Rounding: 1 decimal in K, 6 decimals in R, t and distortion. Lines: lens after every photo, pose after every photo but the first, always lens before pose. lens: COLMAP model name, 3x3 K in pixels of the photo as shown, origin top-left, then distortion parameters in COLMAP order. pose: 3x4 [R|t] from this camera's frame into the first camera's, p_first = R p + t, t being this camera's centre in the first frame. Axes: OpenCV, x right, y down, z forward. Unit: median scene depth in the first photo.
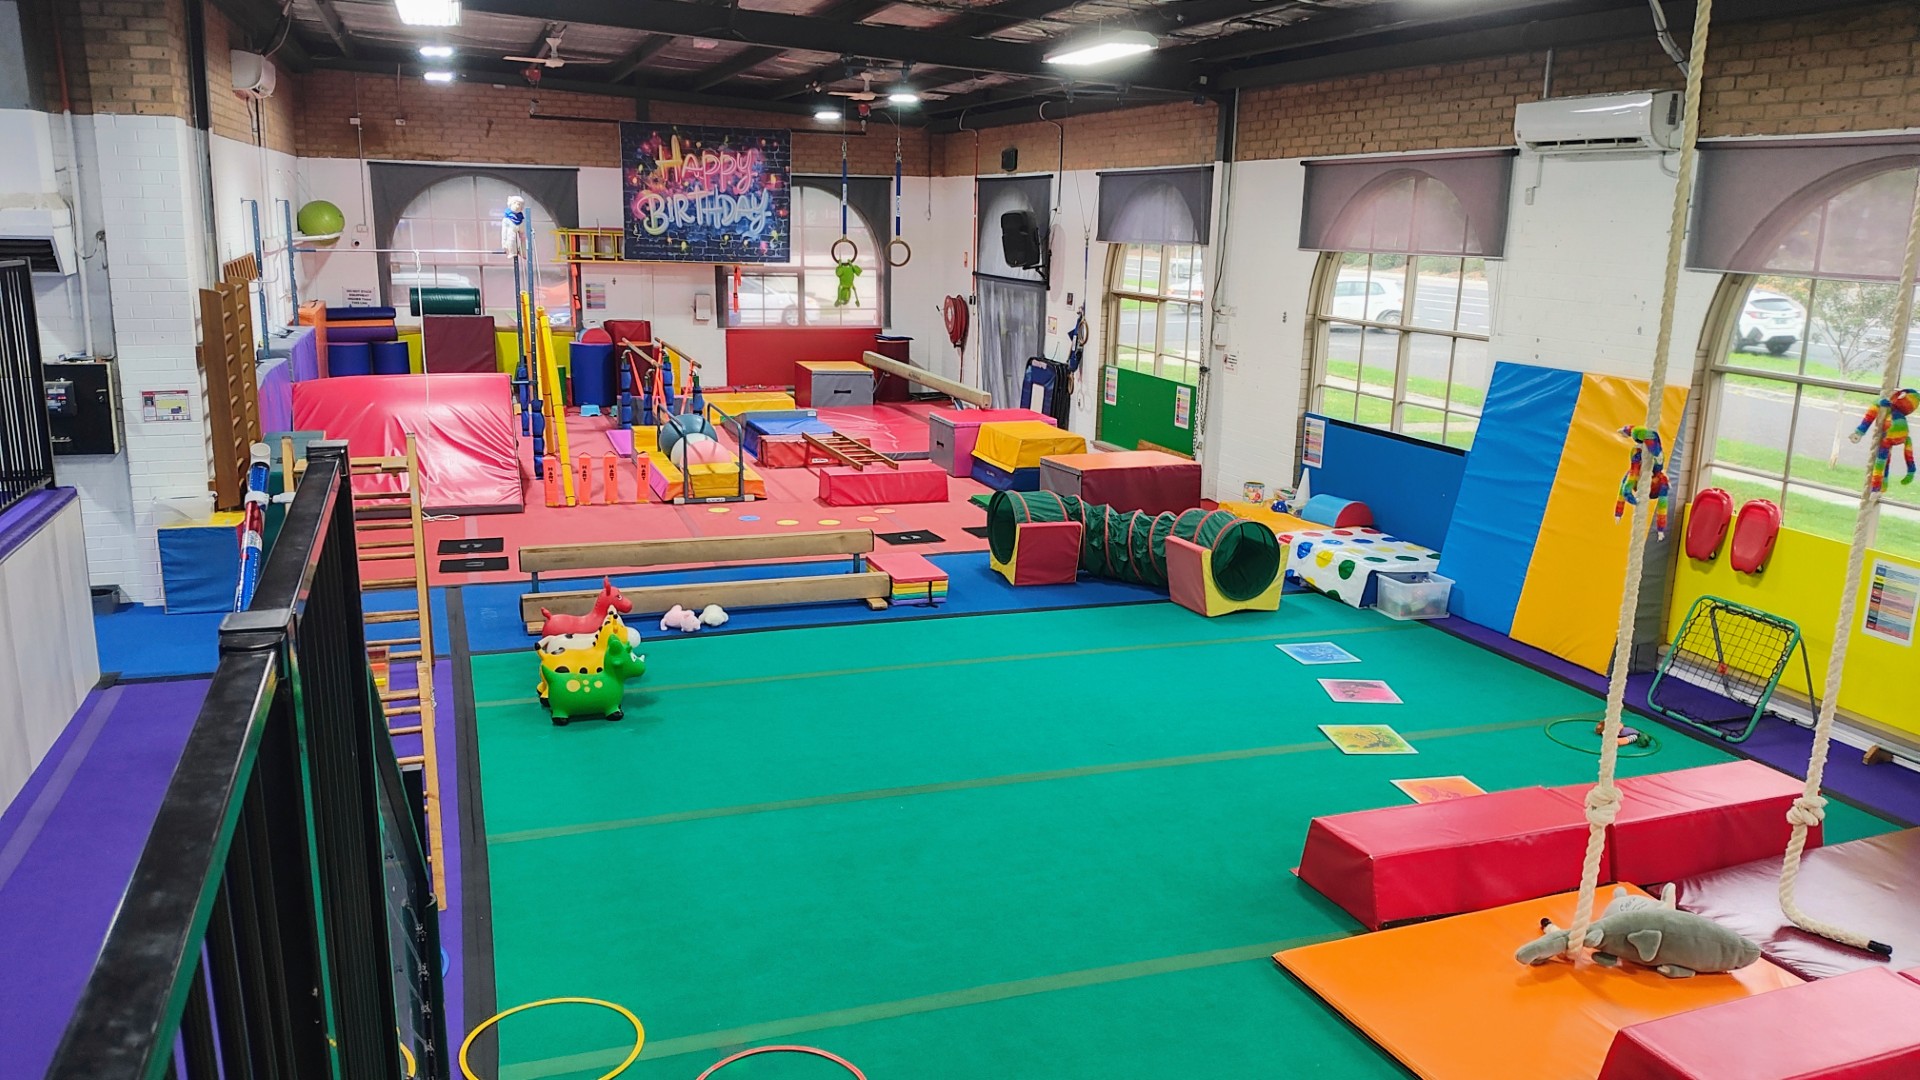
lens RADIAL K [[1430.2, 0, 957.6], [0, 1430.2, 548.4], [0, 0, 1]] dist [0.023494, -0.058109]
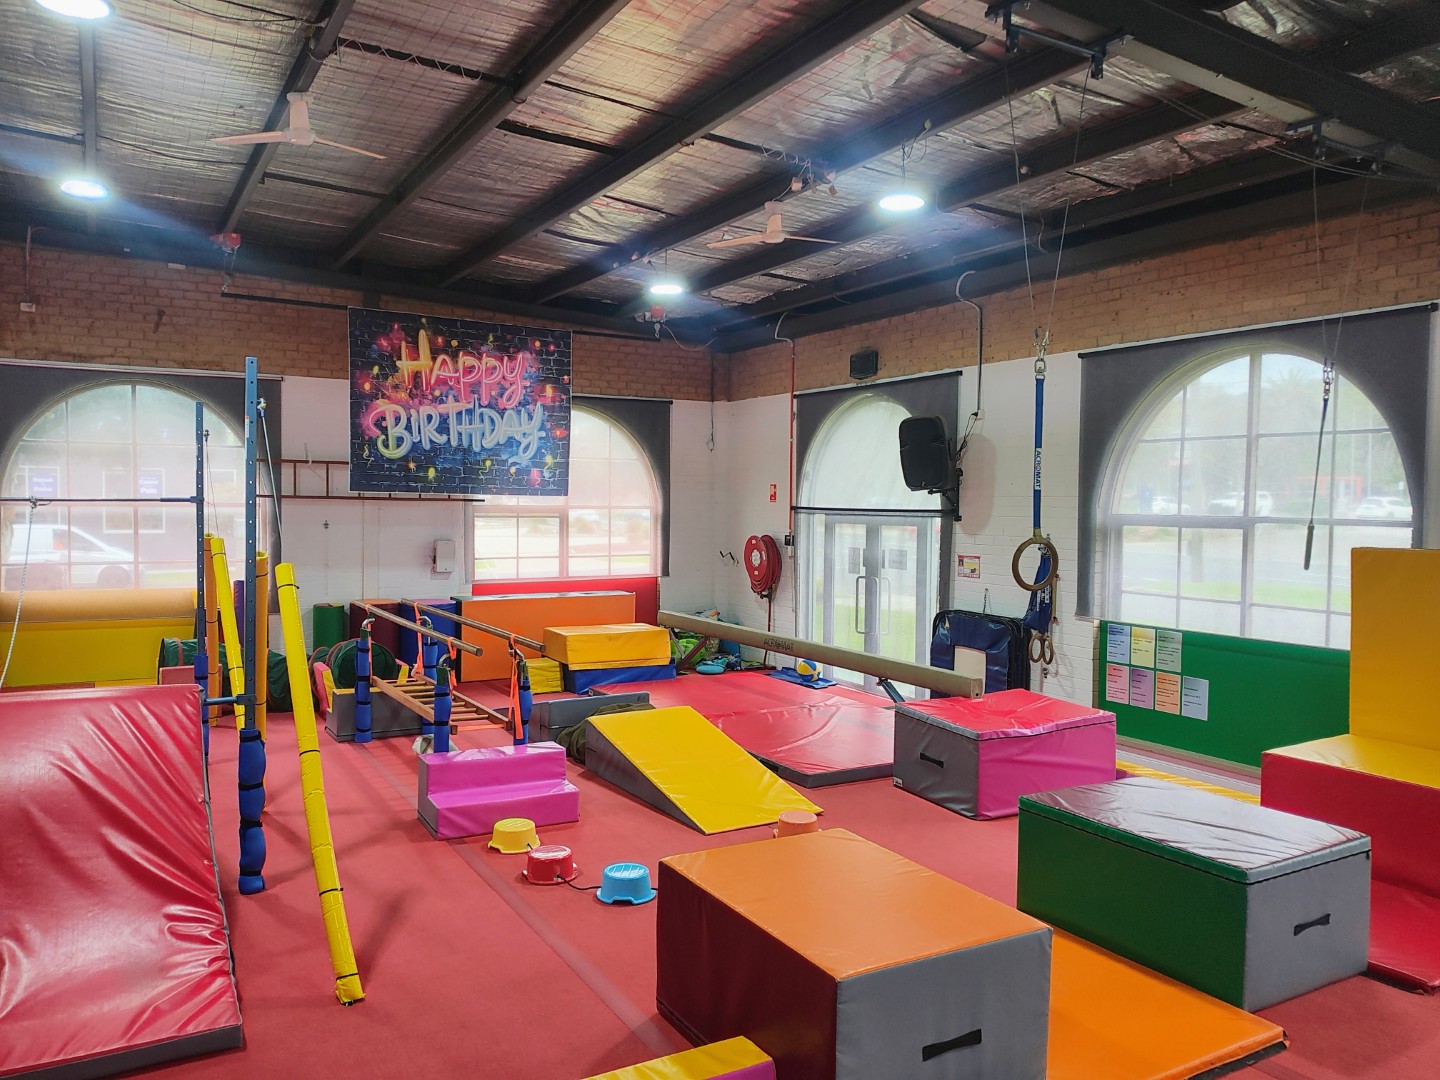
lens RADIAL K [[1049.7, 0, 716.3], [0, 1049.7, 536.6], [0, 0, 1]] dist [0.002850, -0.030518]
pose [[0.981474, -0.012290, 0.191202, -0.152922], [0.048452, 0.981424, -0.185632, -0.071472], [-0.185368, 0.191457, 0.963837, 0.459263]]
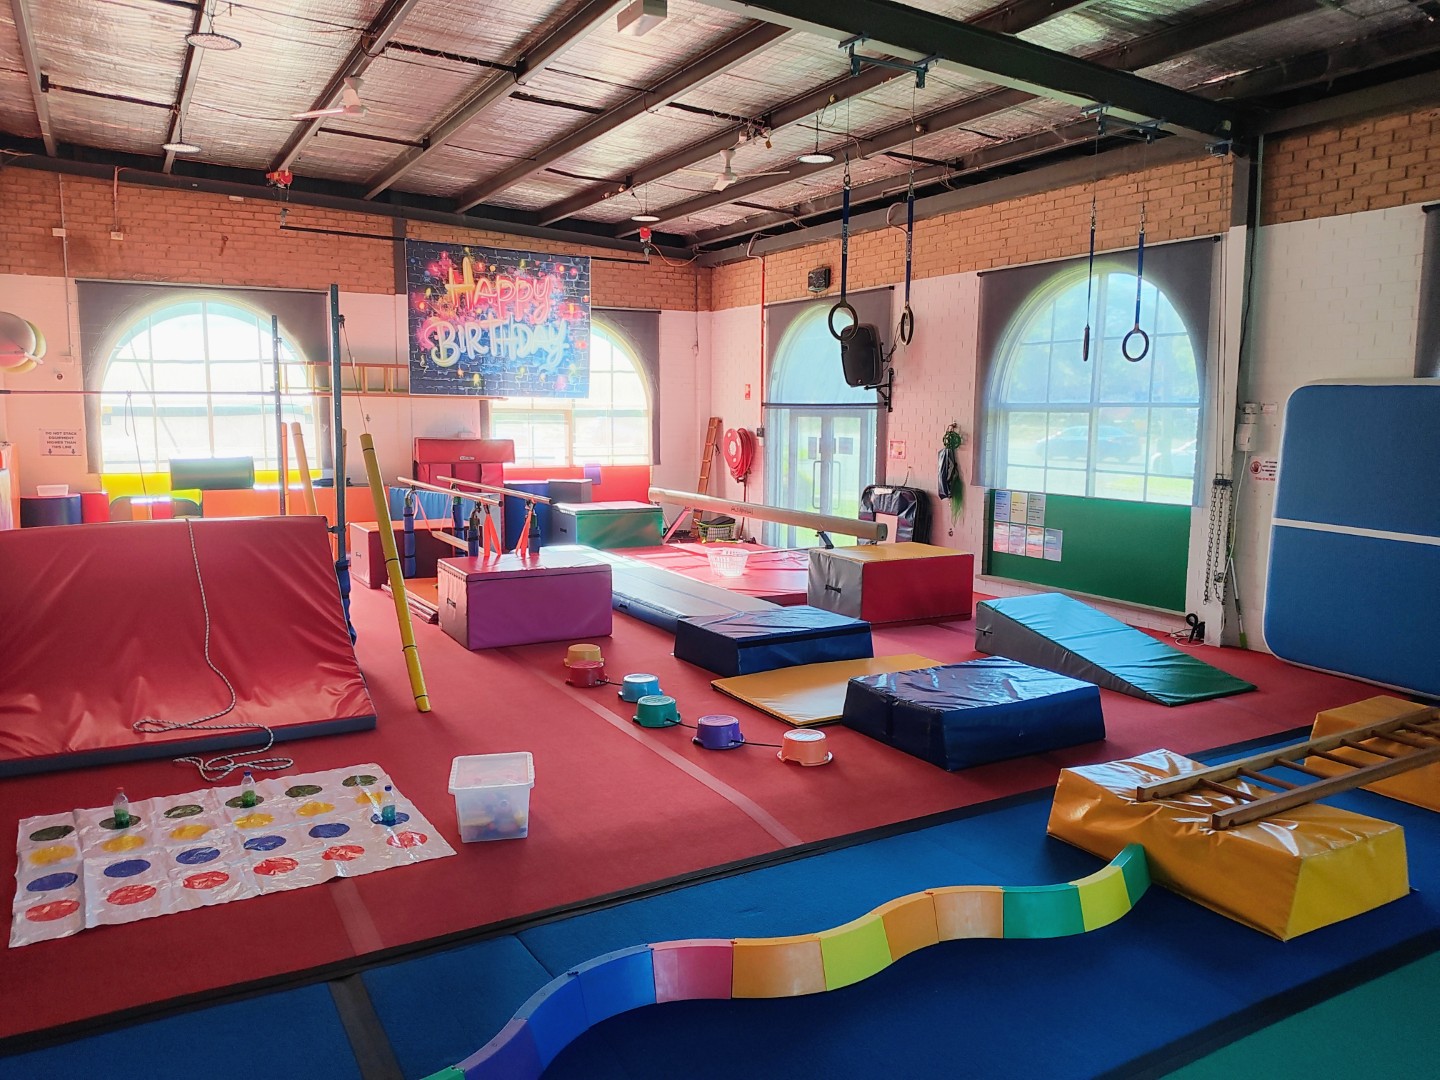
lens RADIAL K [[1049.7, 0, 716.7], [0, 1049.7, 544.5], [0, 0, 1]] dist [0.002850, -0.030518]
pose [[0.984297, -0.032138, 0.173568, -0.151368], [0.048898, 0.994449, -0.093165, -0.036260], [-0.169611, 0.100189, 0.980405, 0.342257]]
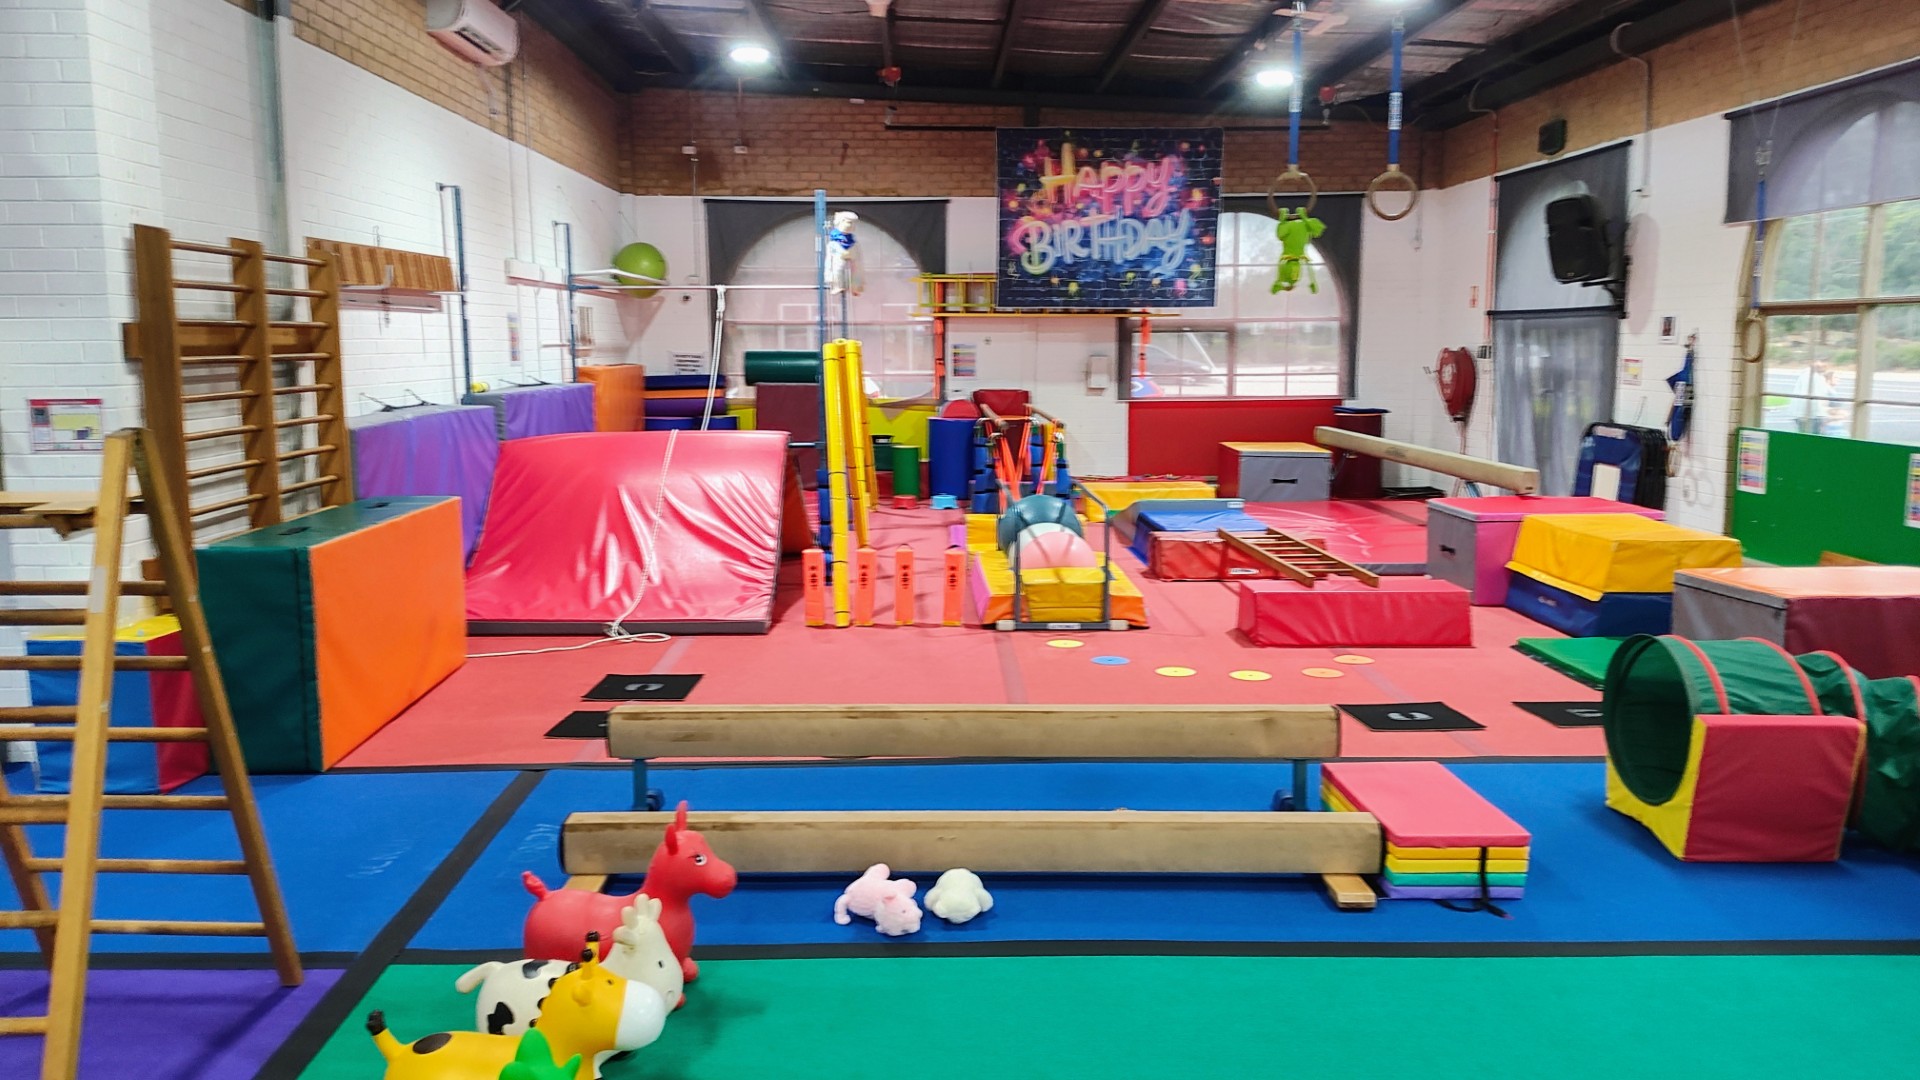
lens RADIAL K [[1430.2, 0, 942.2], [0, 1430.2, 542.6], [0, 0, 1]] dist [0.023494, -0.058109]
pose [[0.950659, 0.022387, -0.309428, -0.021457], [-0.050899, 0.995133, -0.084381, -0.011133], [0.306033, 0.095968, 0.947172, 0.284079]]
